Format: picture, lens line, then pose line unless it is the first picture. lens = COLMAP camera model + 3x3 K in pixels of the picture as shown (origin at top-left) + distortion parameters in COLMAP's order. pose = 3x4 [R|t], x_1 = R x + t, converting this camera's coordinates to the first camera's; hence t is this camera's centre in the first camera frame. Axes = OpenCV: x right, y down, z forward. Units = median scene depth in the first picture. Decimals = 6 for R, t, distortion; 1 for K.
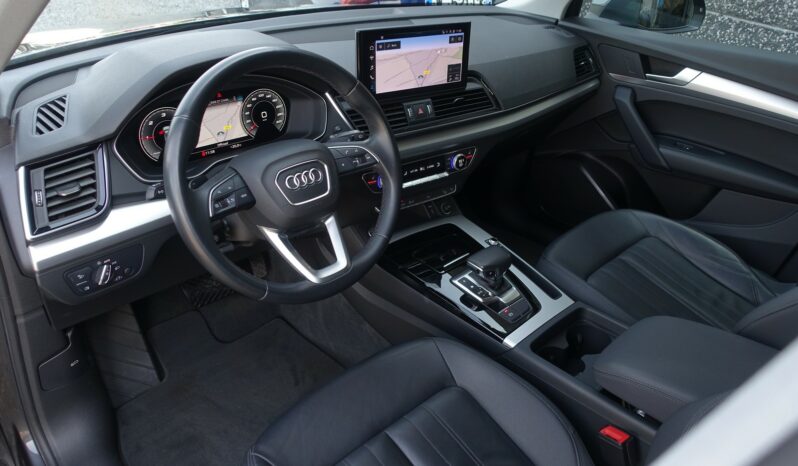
lens RADIAL K [[539.4, 0, 399.0], [0, 539.4, 233.0], [0, 0, 1]] dist [-0.008281, 0.001778]
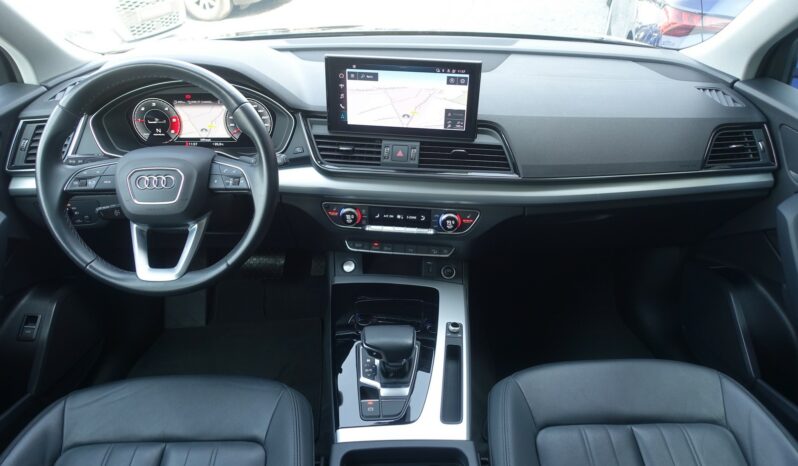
lens RADIAL K [[539.4, 0, 399.0], [0, 539.4, 233.0], [0, 0, 1]] dist [-0.008281, 0.001778]
pose [[0.762588, 0.306110, -0.569874, 0.592557], [-0.319506, 0.944231, 0.079643, -0.174428], [0.562473, 0.121343, 0.817863, 0.291157]]
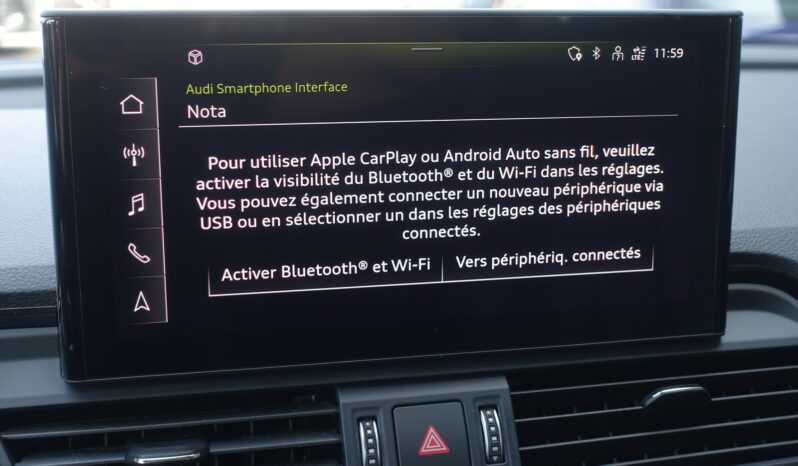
lens RADIAL K [[1089.0, 0, 399.0], [0, 1089.0, 233.0], [0, 0, 1]] dist [-0.000669, -0.026843]
pose [[0.936531, 0.048684, -0.347187, 0.160516], [-0.152578, 0.948205, -0.278616, -0.188775], [0.315640, 0.313906, 0.895452, 0.636469]]
